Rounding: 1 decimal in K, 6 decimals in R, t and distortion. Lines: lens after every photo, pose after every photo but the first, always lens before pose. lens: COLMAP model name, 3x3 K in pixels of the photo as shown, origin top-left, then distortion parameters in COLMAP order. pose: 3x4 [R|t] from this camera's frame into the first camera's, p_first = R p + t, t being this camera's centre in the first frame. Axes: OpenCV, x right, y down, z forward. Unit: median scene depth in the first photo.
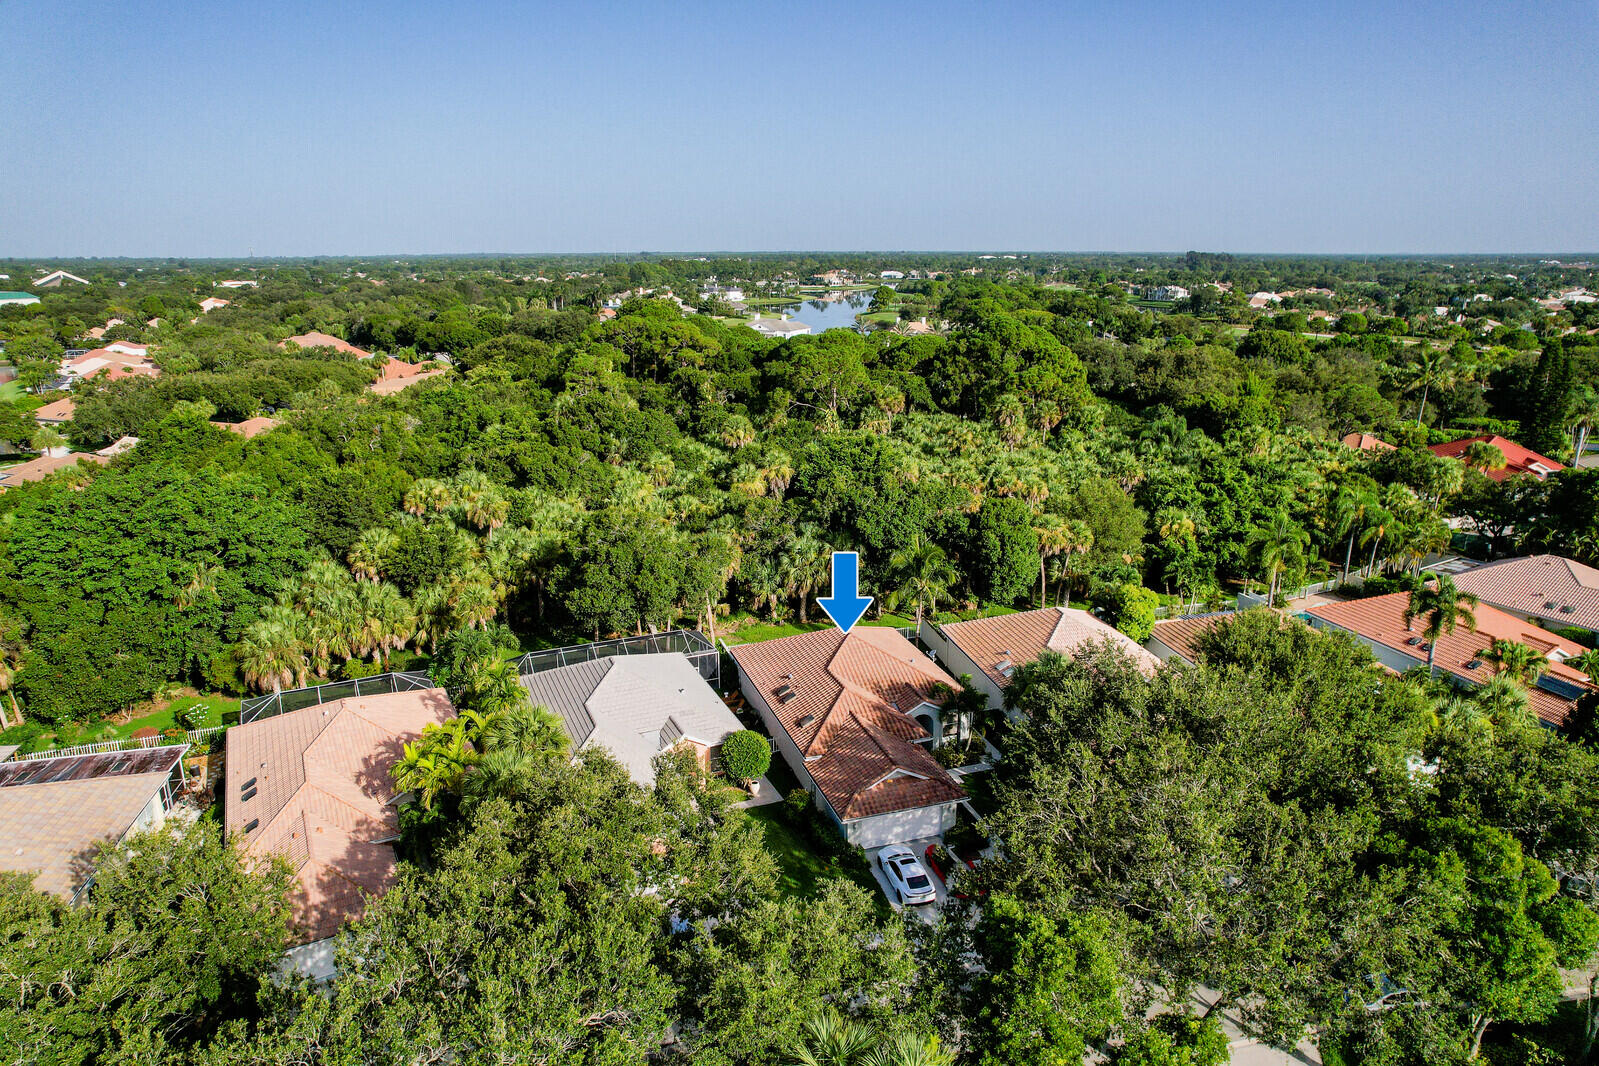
lens RADIAL K [[1017.9, 0, 801.6], [0, 1017.9, 534.7], [0, 0, 1]] dist [-0.067554, 0.049313]
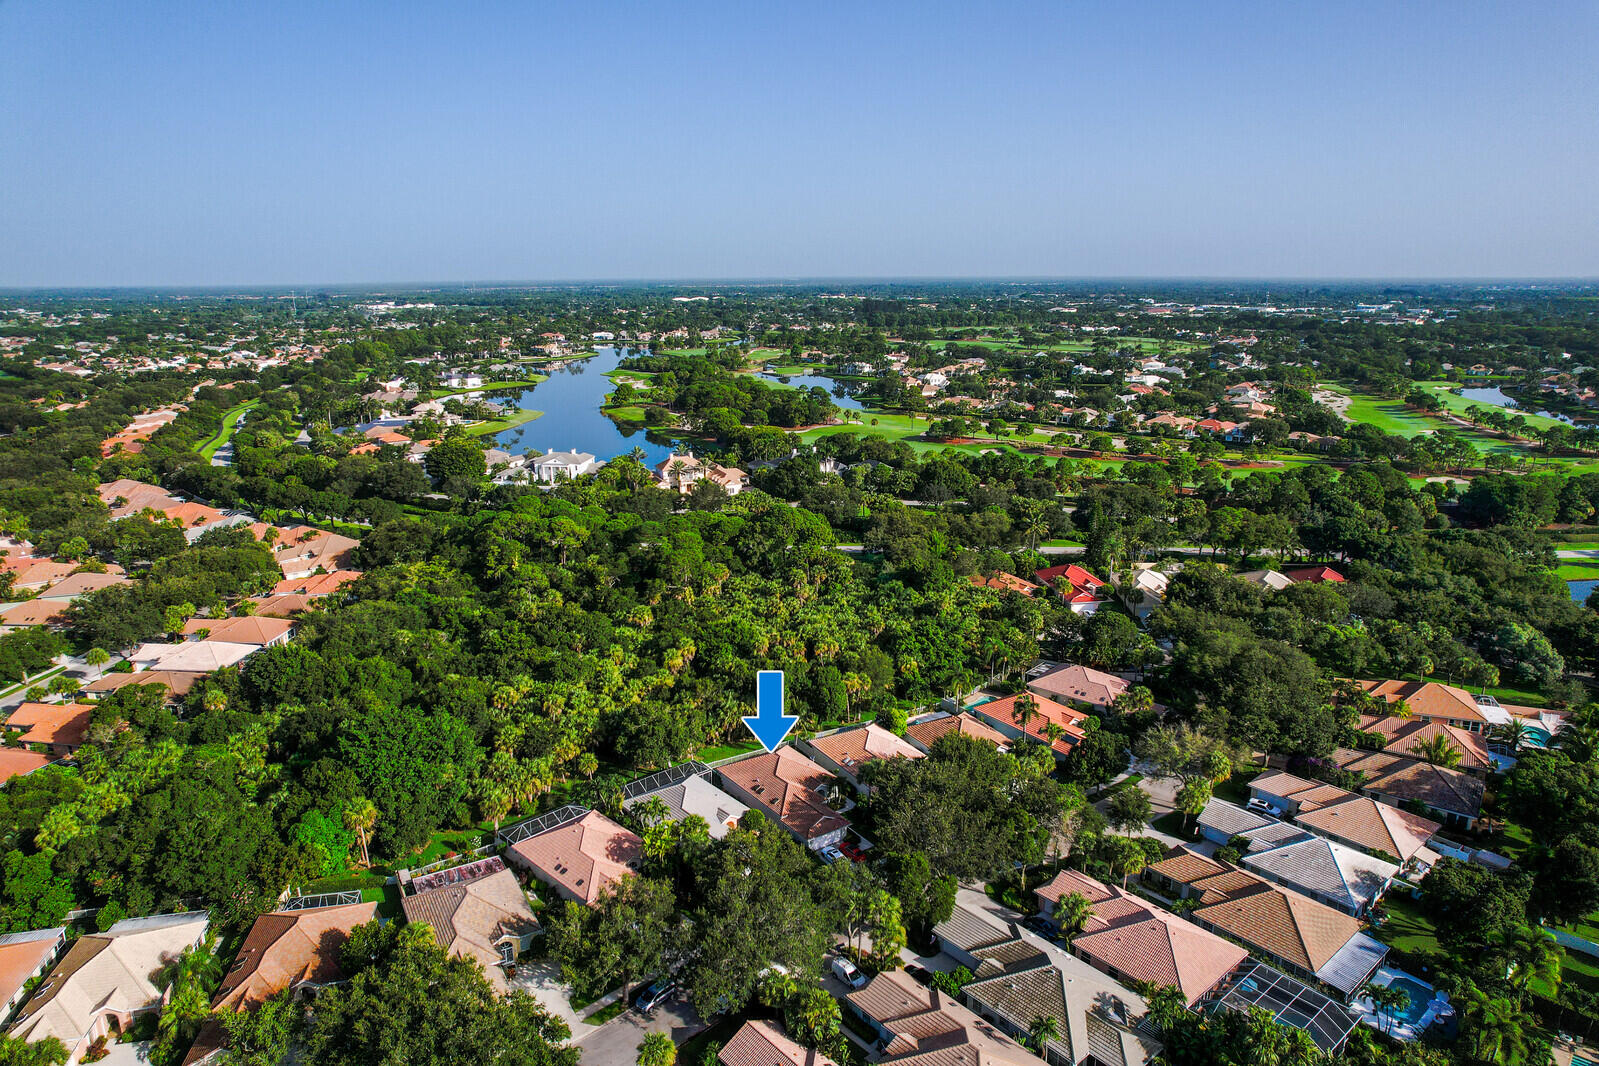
lens RADIAL K [[1017.9, 0, 801.6], [0, 1017.9, 534.7], [0, 0, 1]] dist [-0.067554, 0.049313]
pose [[0.955305, -0.076584, 0.285530, -0.445547], [0.082521, 0.996550, -0.008799, -0.318834], [-0.283871, 0.031968, 0.958329, -1.004930]]
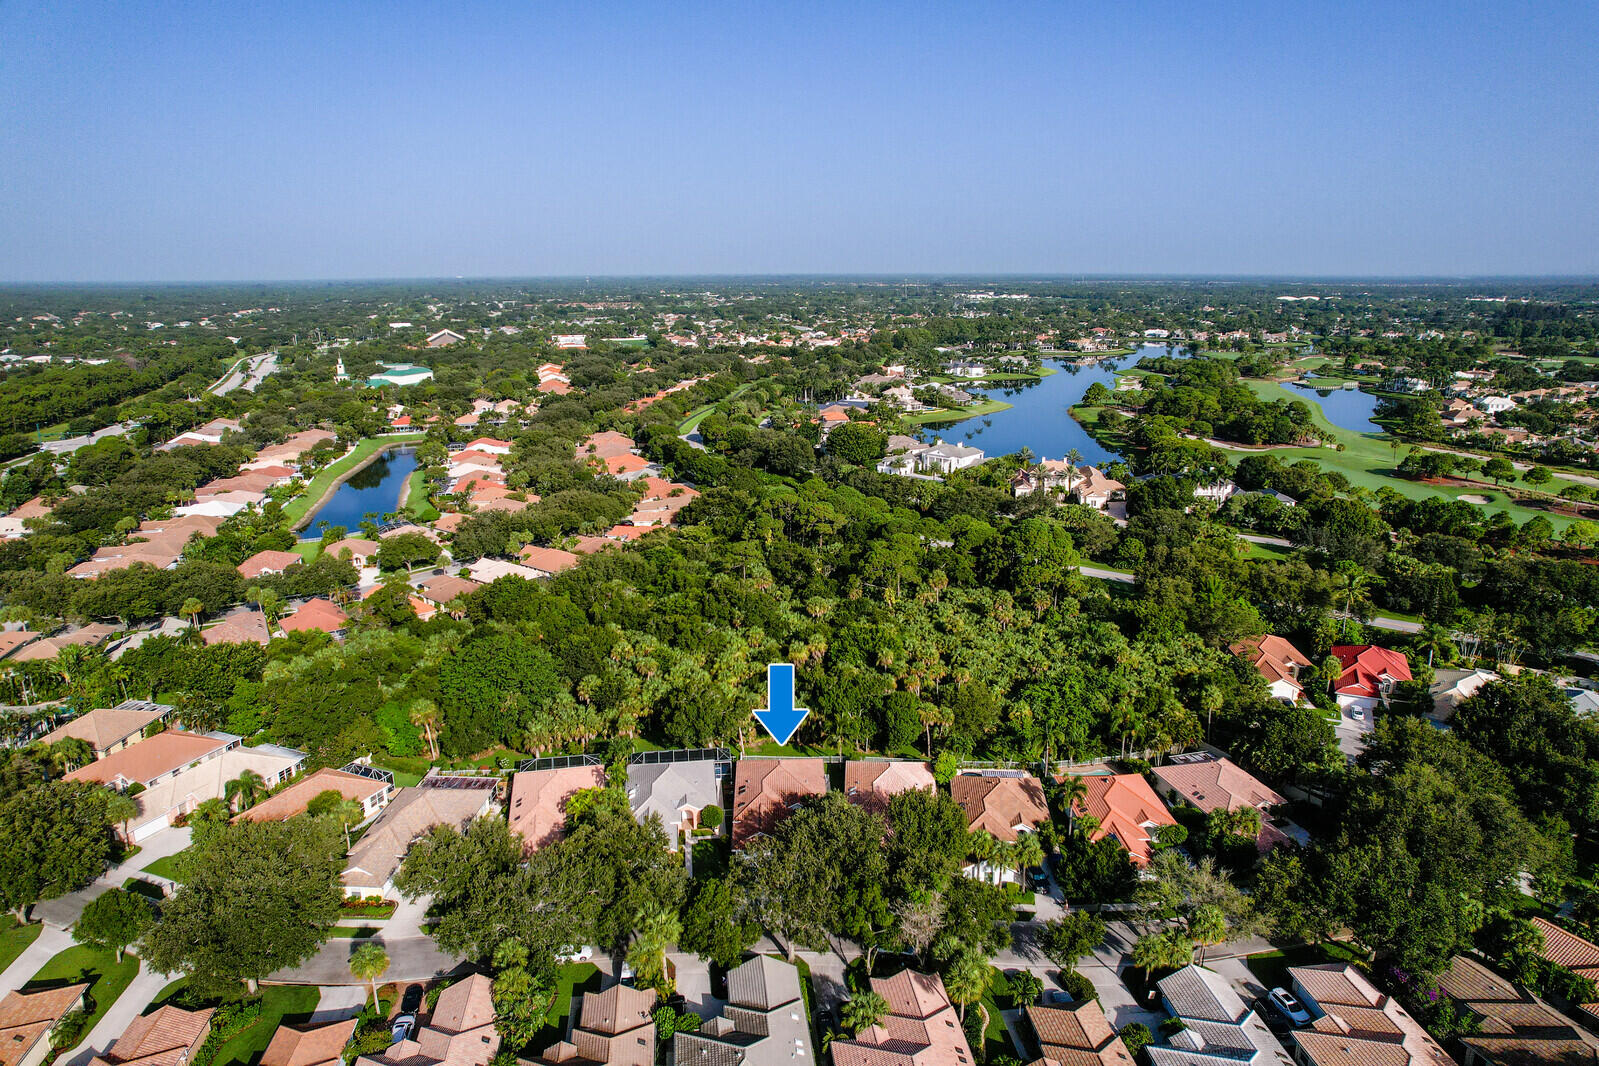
lens RADIAL K [[1017.9, 0, 801.6], [0, 1017.9, 534.7], [0, 0, 1]] dist [-0.067554, 0.049313]
pose [[0.958767, 0.071189, -0.275131, 0.578813], [-0.075329, 0.997149, -0.004497, -0.339754], [0.274027, 0.025037, 0.961396, -0.940270]]
